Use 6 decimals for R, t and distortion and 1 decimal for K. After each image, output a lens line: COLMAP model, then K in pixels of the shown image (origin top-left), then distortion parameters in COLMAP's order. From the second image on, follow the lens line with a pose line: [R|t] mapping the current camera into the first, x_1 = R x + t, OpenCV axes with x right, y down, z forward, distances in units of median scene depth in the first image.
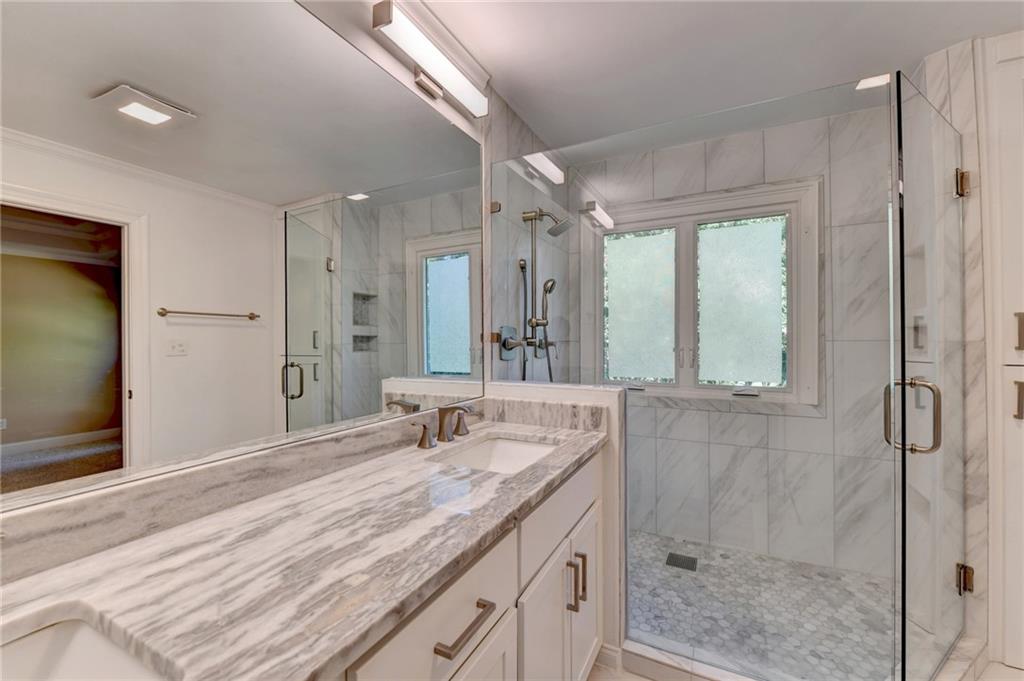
lens RADIAL K [[416.6, 0, 512.4], [0, 416.6, 340.3], [0, 0, 1]] dist [-0.001124, -0.001824]
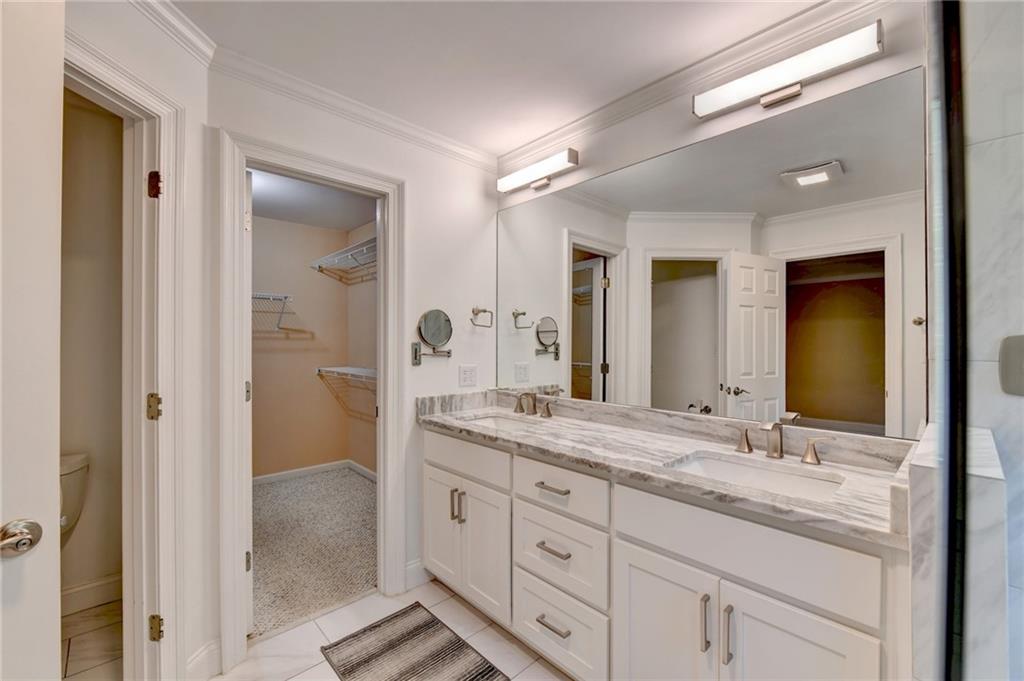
lens RADIAL K [[416.6, 0, 513.5], [0, 416.6, 342.7], [0, 0, 1]] dist [-0.001124, -0.001824]
pose [[-0.354051, 0.000732, -0.935226, 1.216572], [0.003069, 0.999995, -0.000379, -0.033565], [0.935221, -0.003004, -0.354051, 0.977126]]
